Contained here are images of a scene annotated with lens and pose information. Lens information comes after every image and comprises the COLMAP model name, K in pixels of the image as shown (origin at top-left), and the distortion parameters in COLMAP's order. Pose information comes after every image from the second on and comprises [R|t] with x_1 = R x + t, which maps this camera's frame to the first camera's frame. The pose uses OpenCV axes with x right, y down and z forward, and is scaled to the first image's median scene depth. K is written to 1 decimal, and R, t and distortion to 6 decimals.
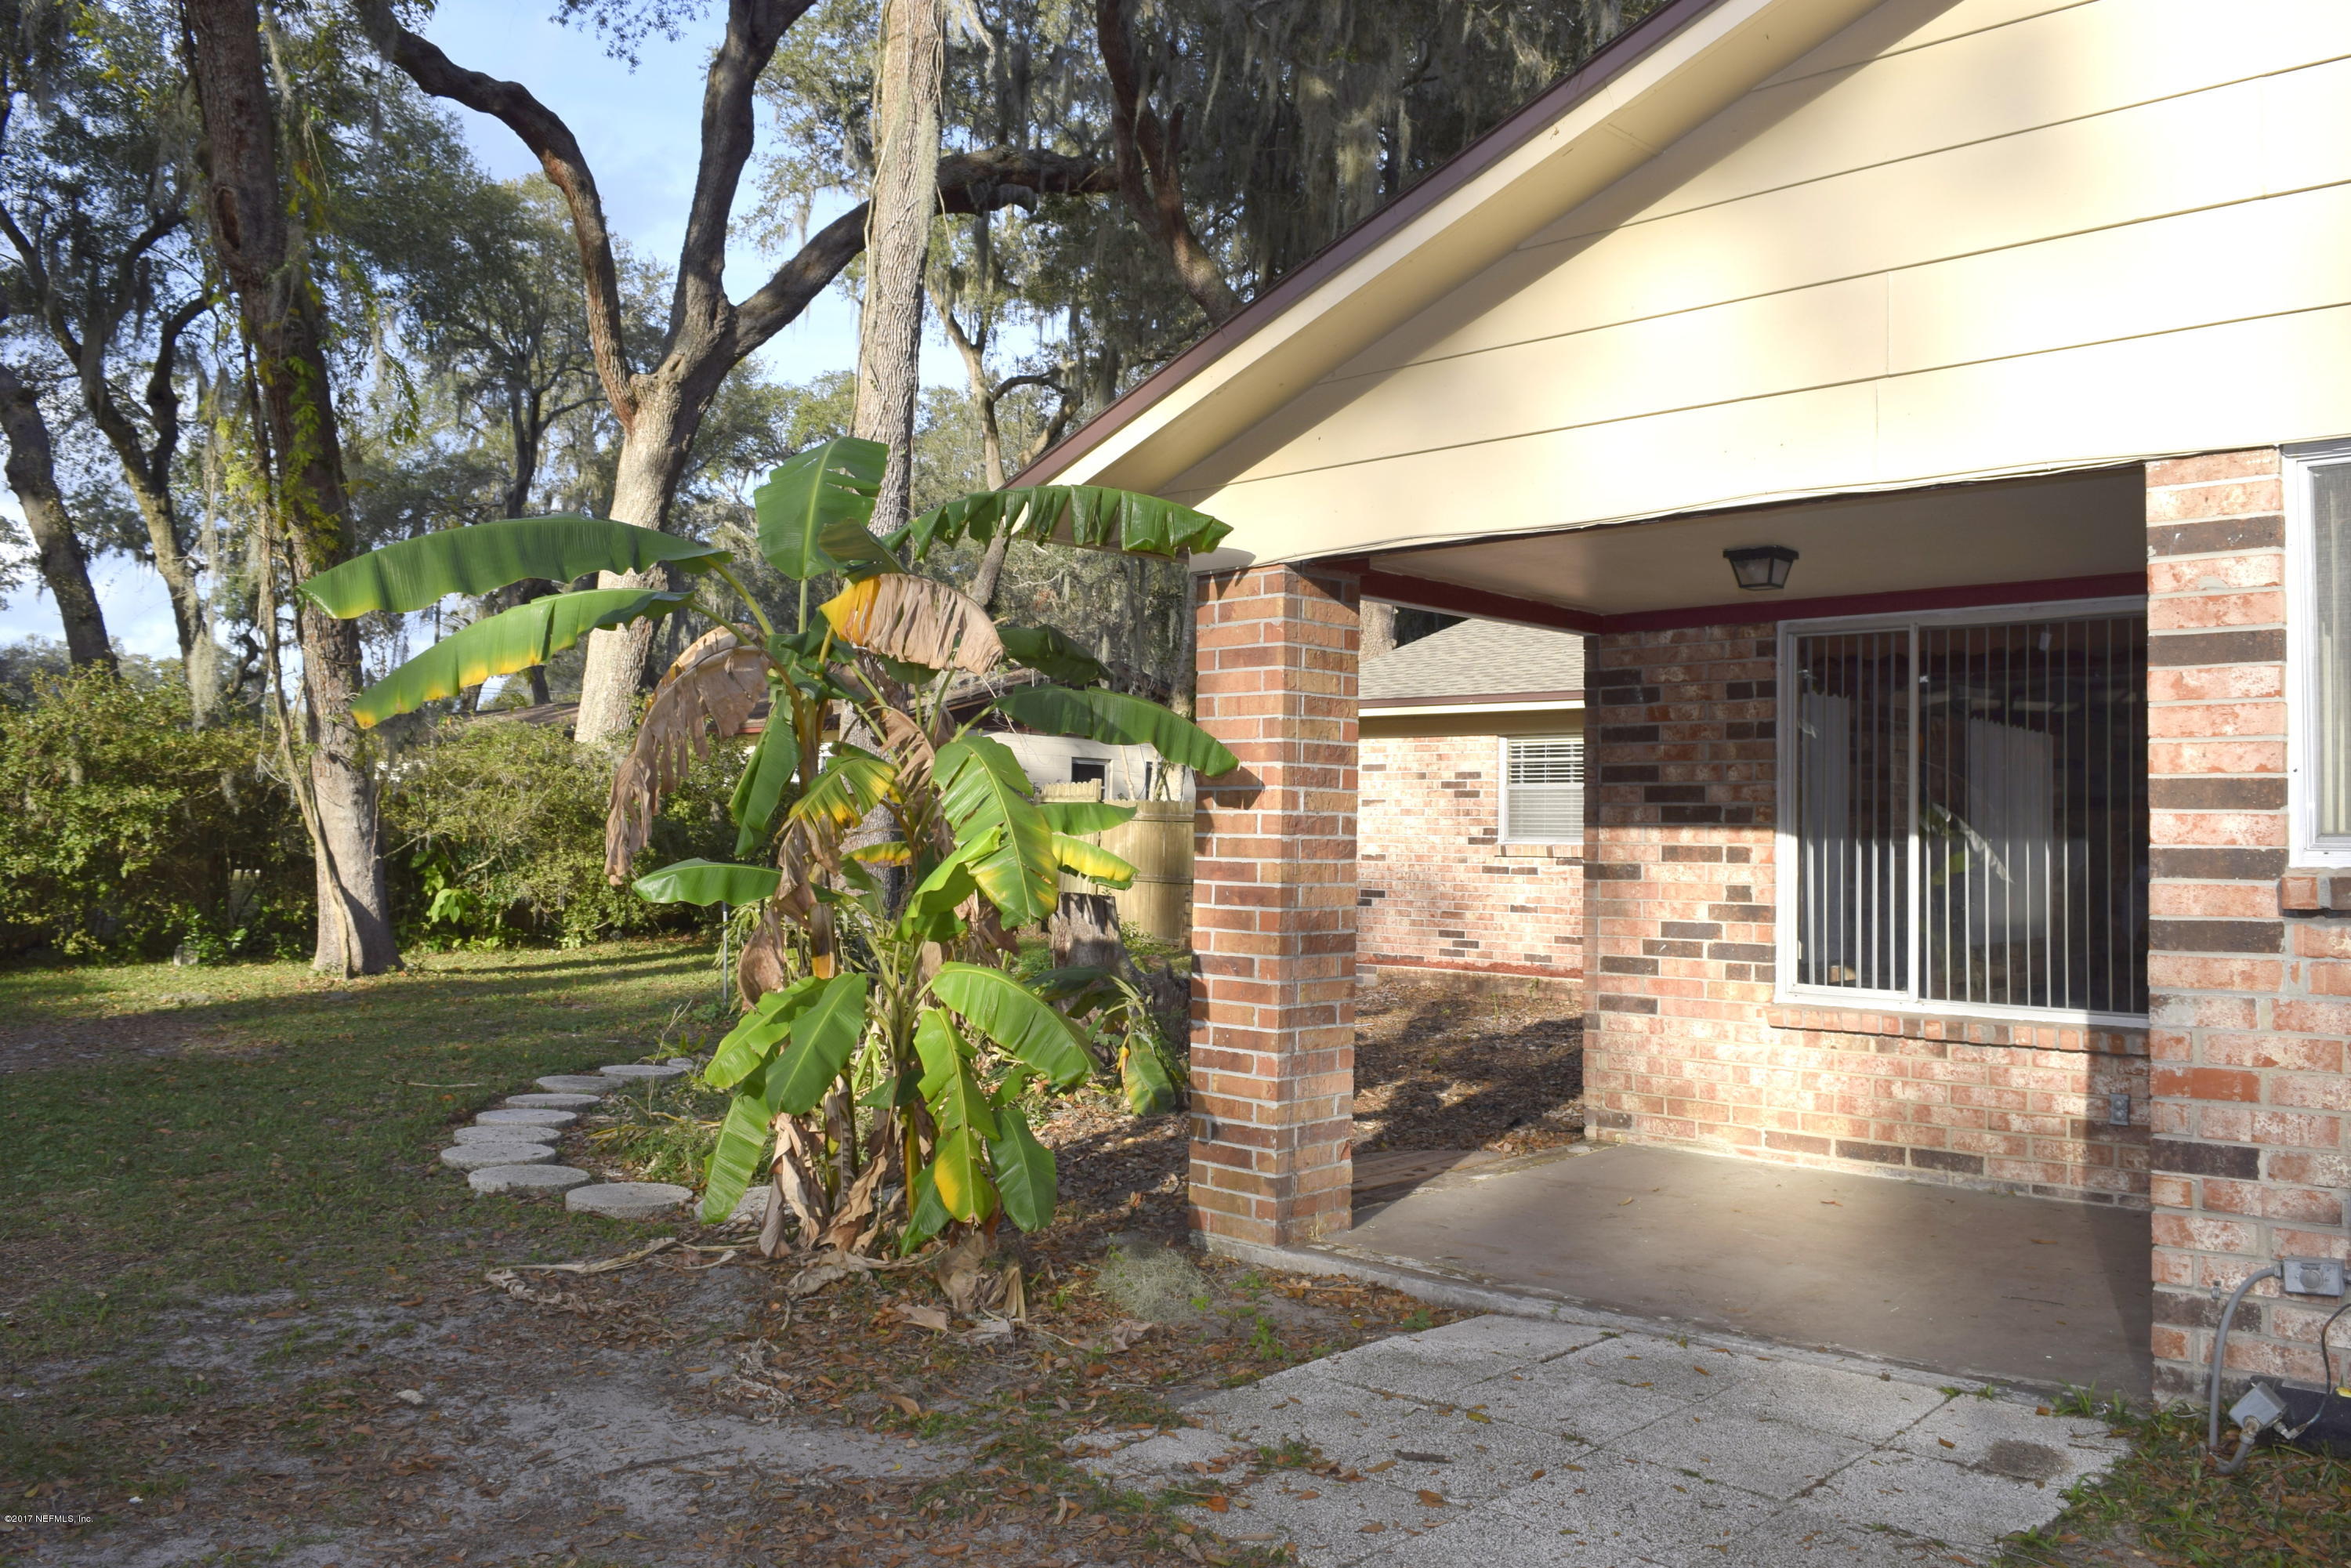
lens RADIAL K [[1831.2, 0, 1180.1], [0, 1831.2, 792.9], [0, 0, 1]] dist [-0.095391, 0.021015]
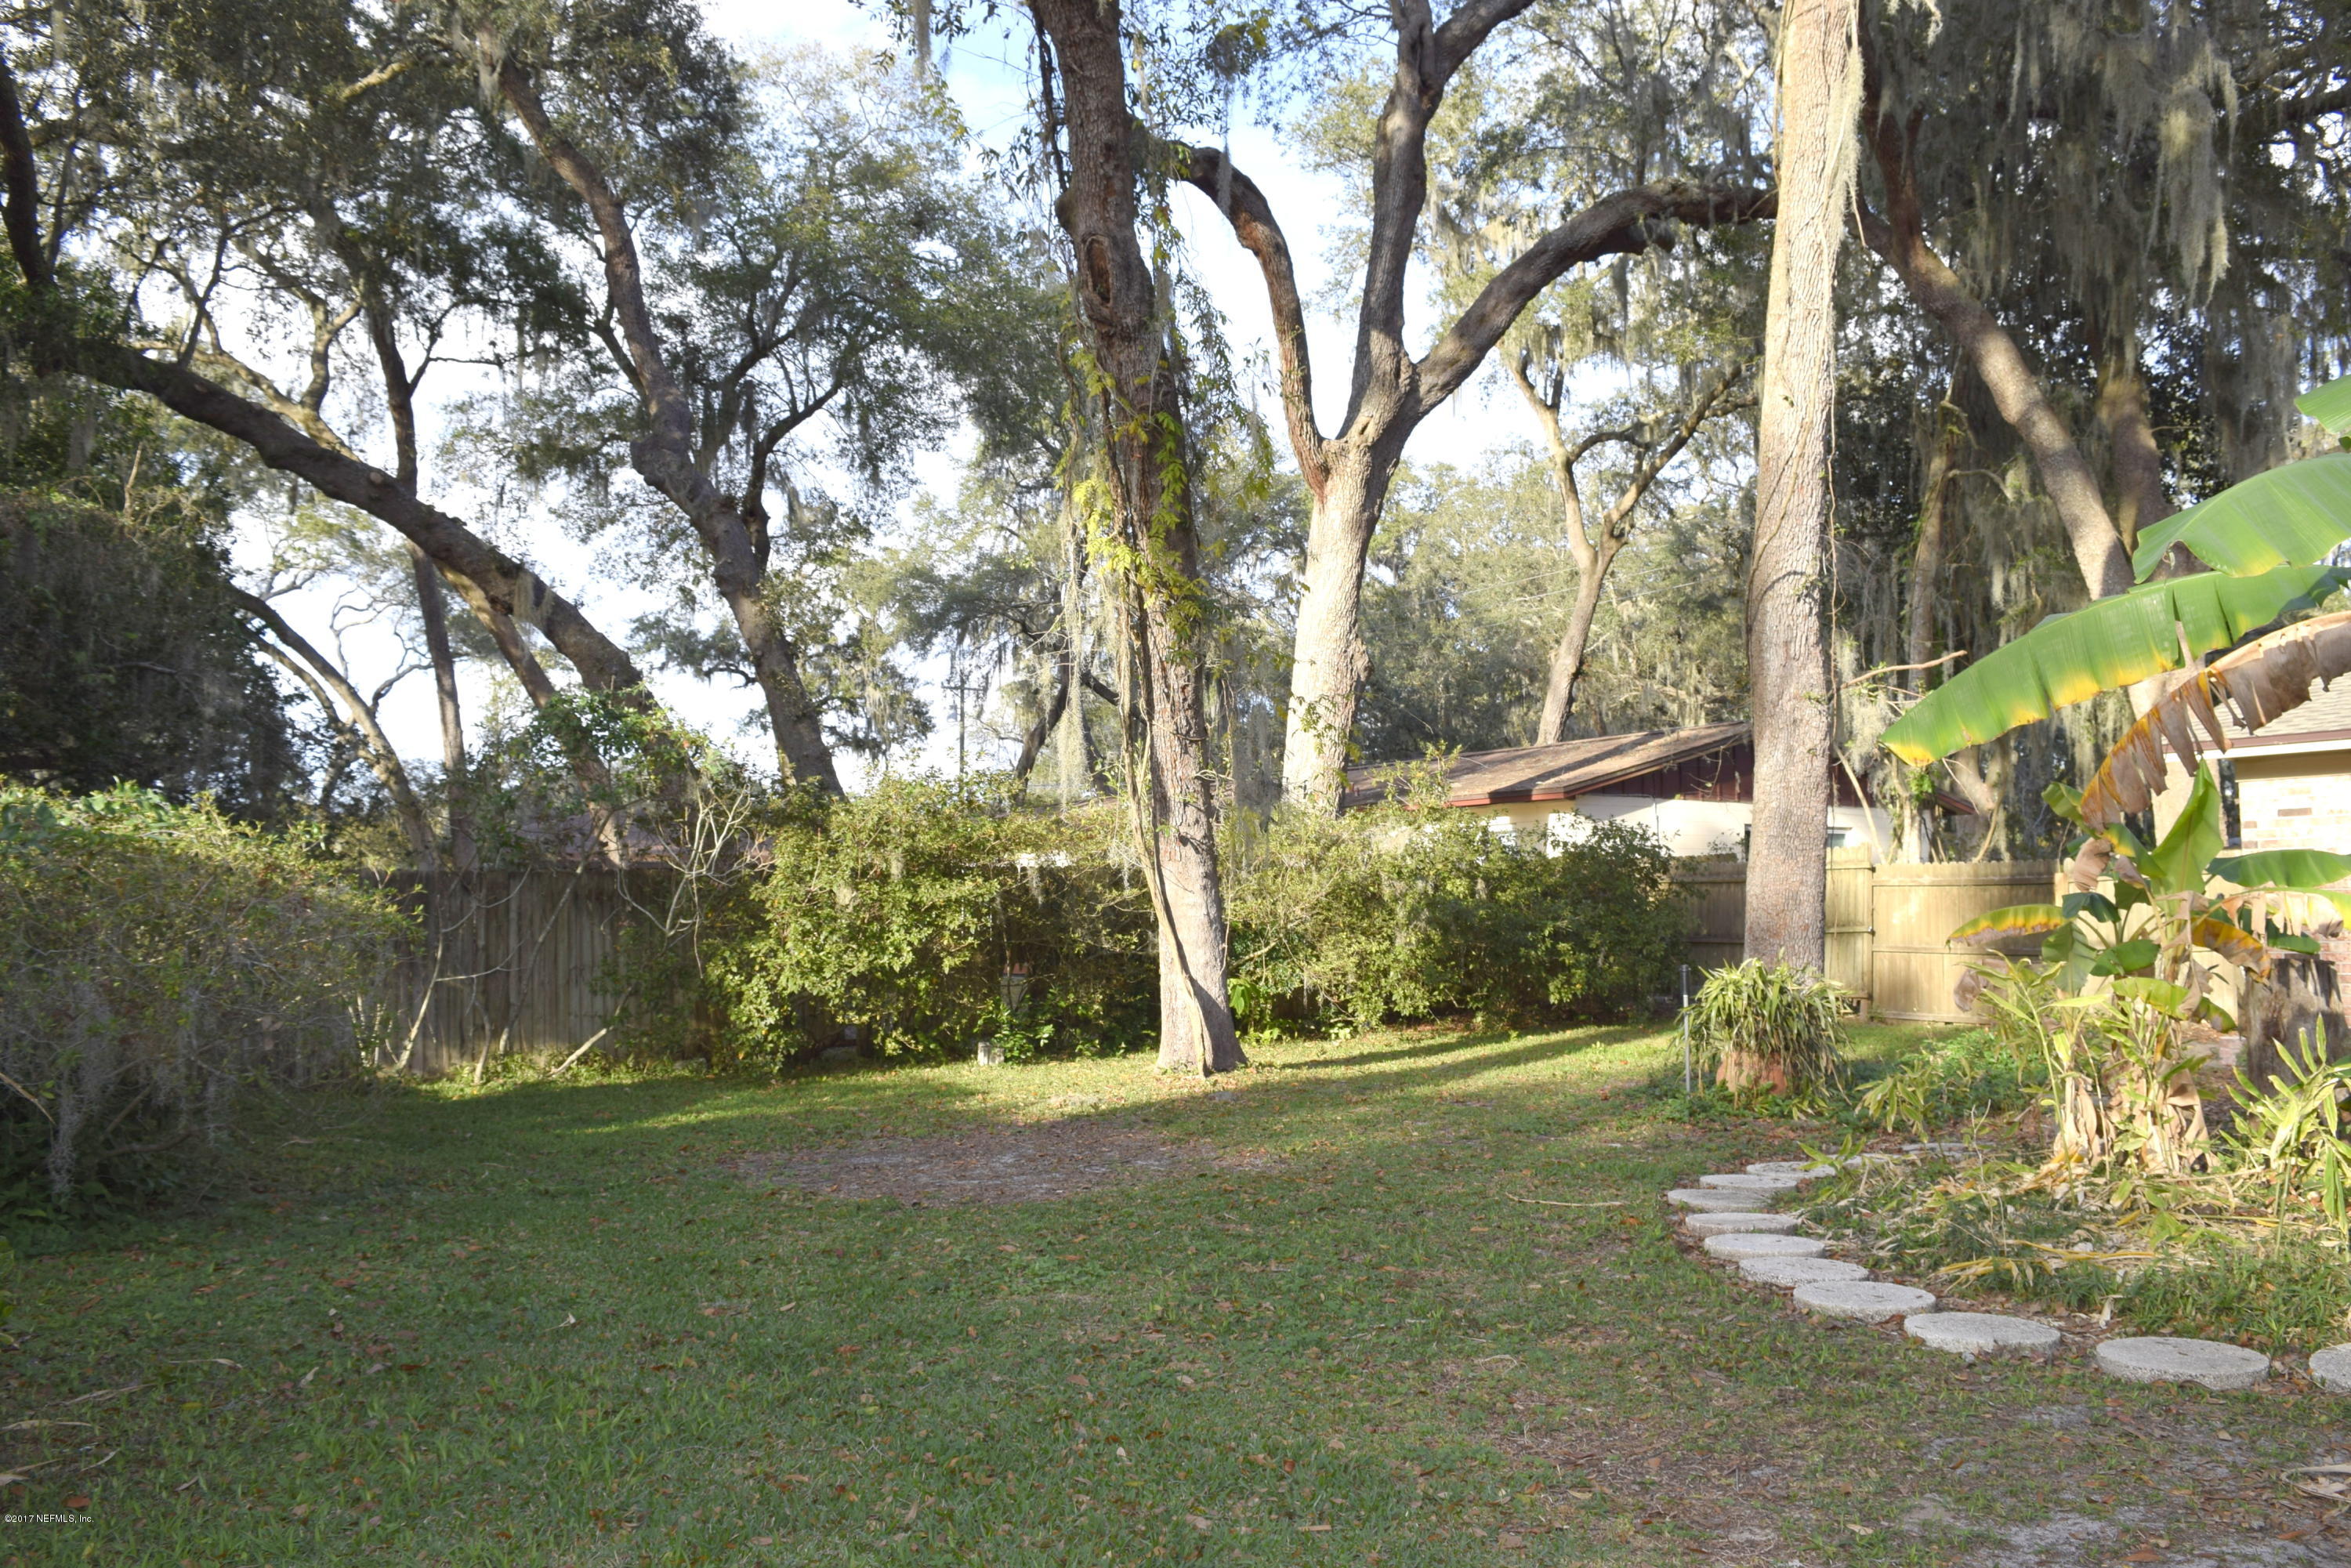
lens RADIAL K [[1831.2, 0, 1162.9], [0, 1831.2, 788.9], [0, 0, 1]] dist [-0.095391, 0.021015]
pose [[0.969294, -0.041608, -0.242361, -0.217362], [0.030049, 0.998236, -0.051195, 0.001934], [0.244064, 0.042340, 0.968834, 0.060777]]
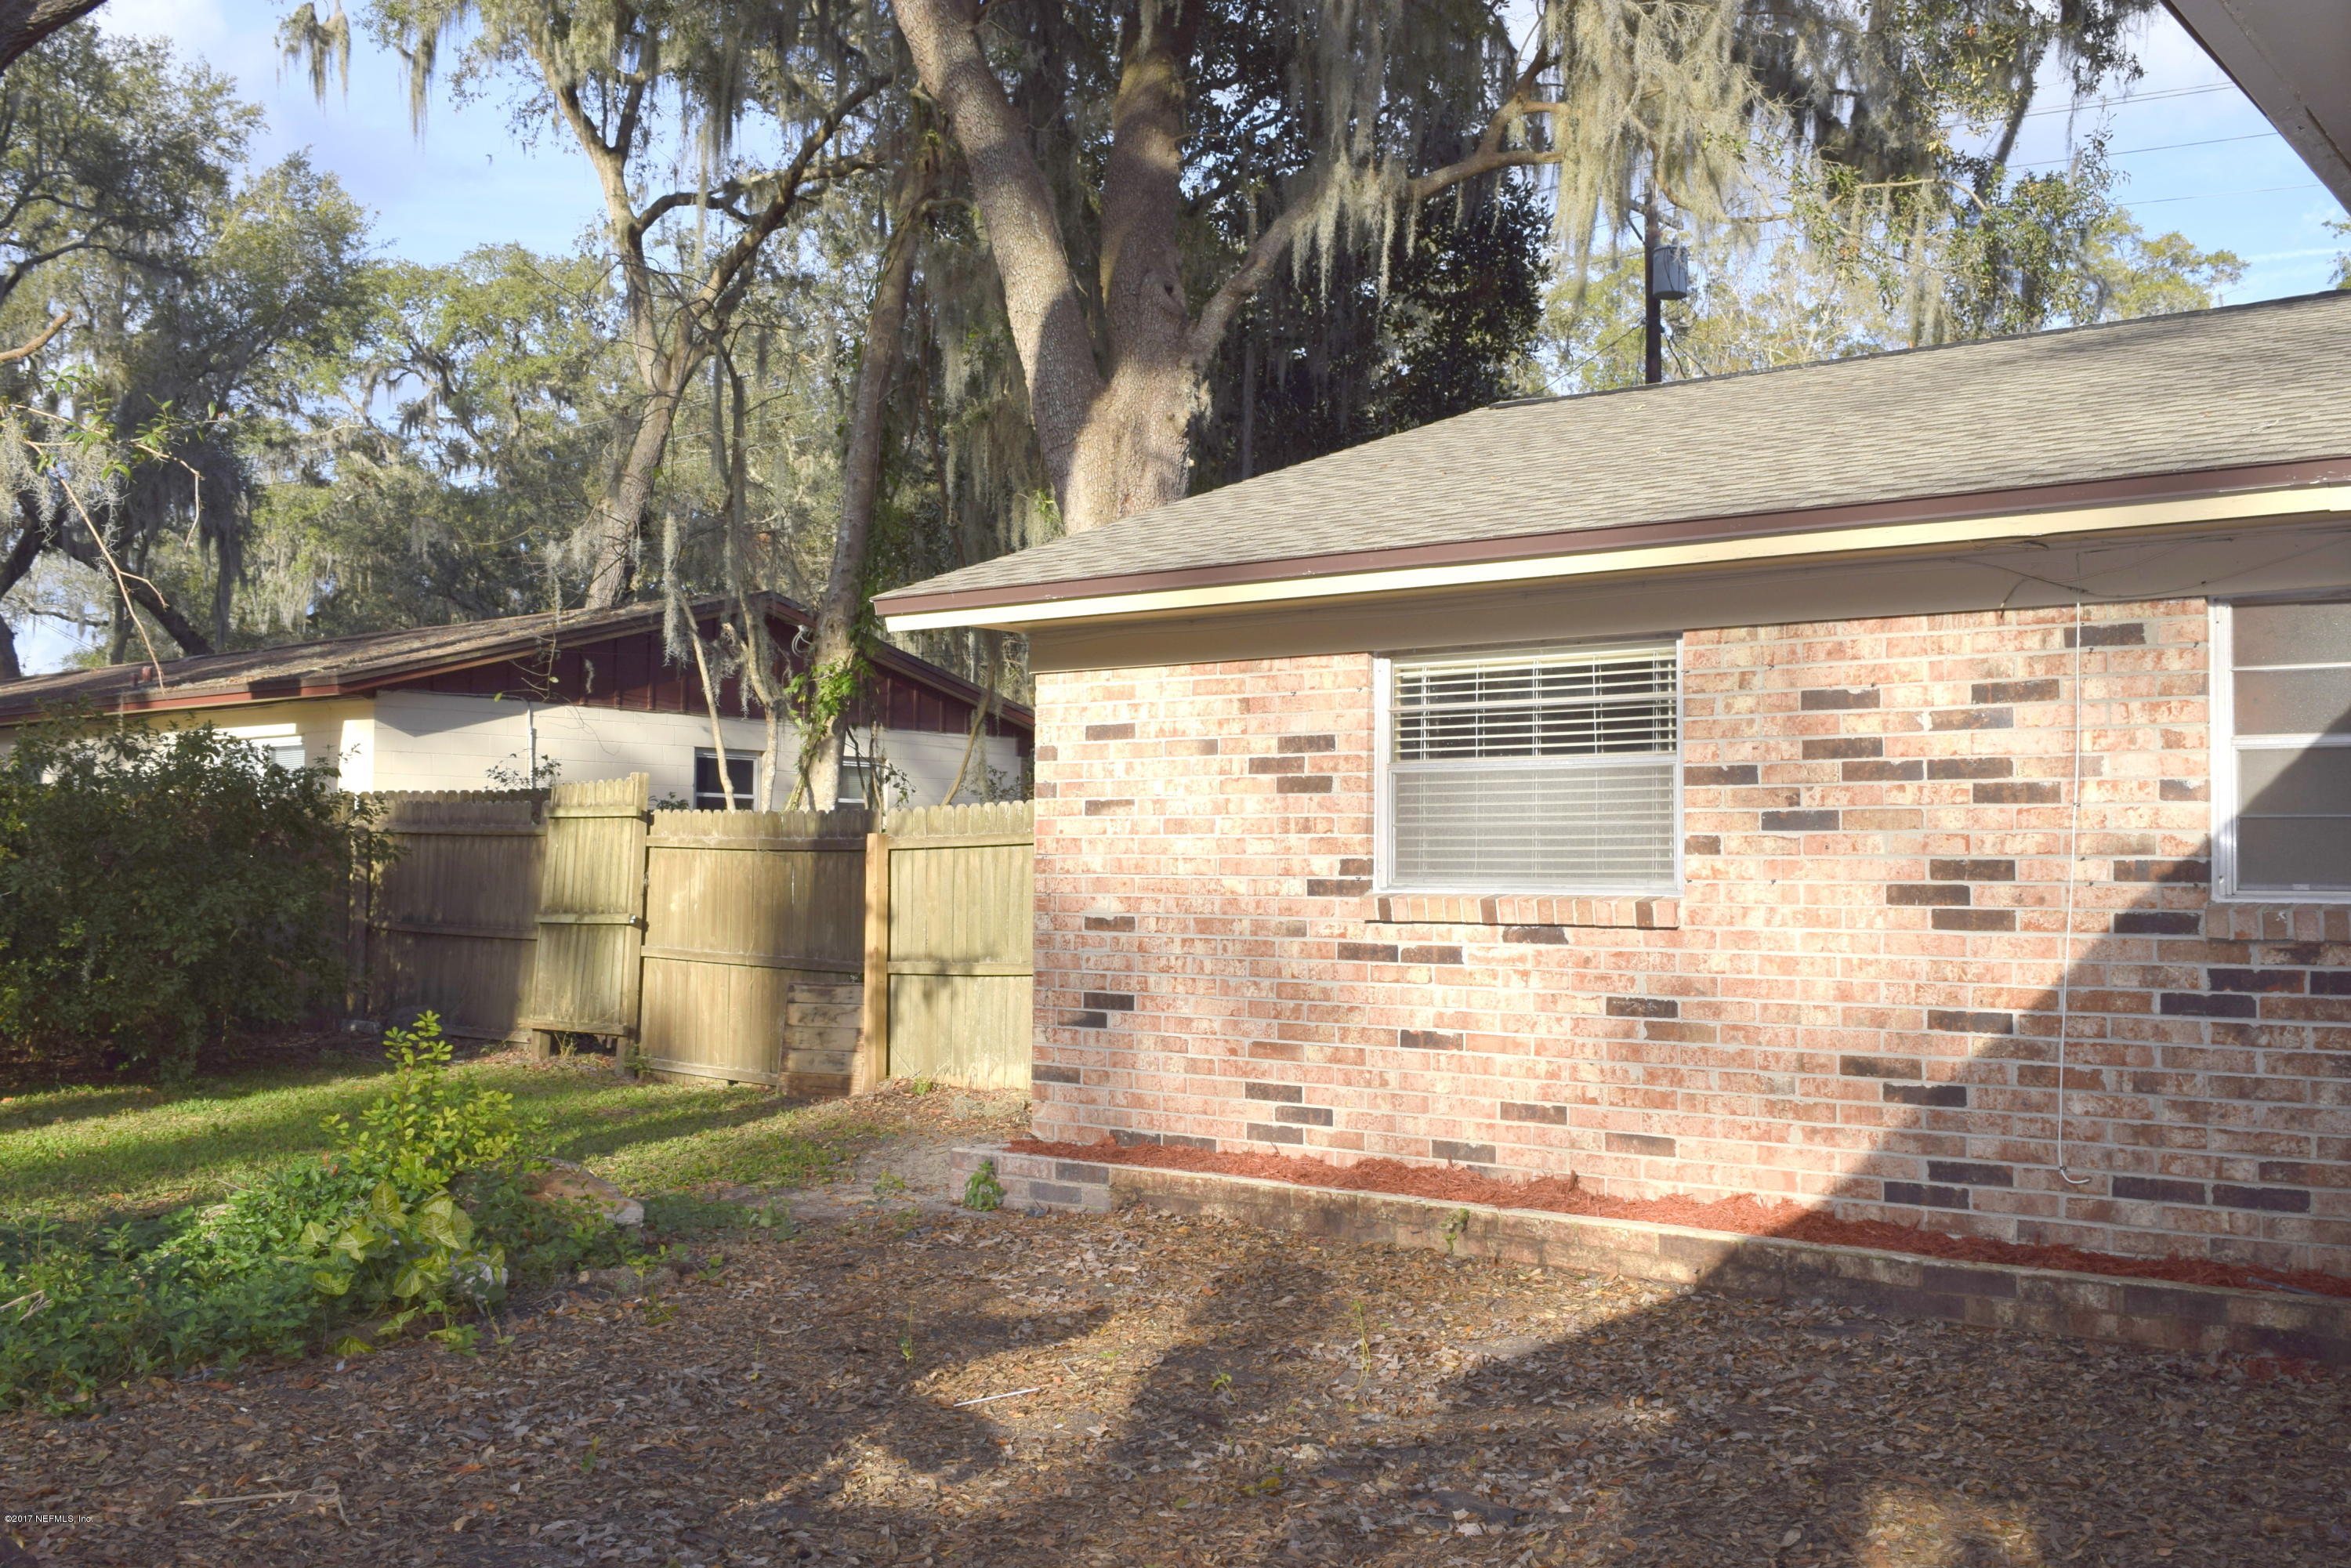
lens RADIAL K [[2195.8, 0, 1176.1], [0, 2195.8, 778.6], [0, 0, 1]] dist [-0.057830, 0.000000]
pose [[0.997182, -0.005541, 0.074819, 0.084152], [0.006877, 0.999821, -0.017616, 0.008553], [-0.074708, 0.018081, 0.997042, 0.456935]]
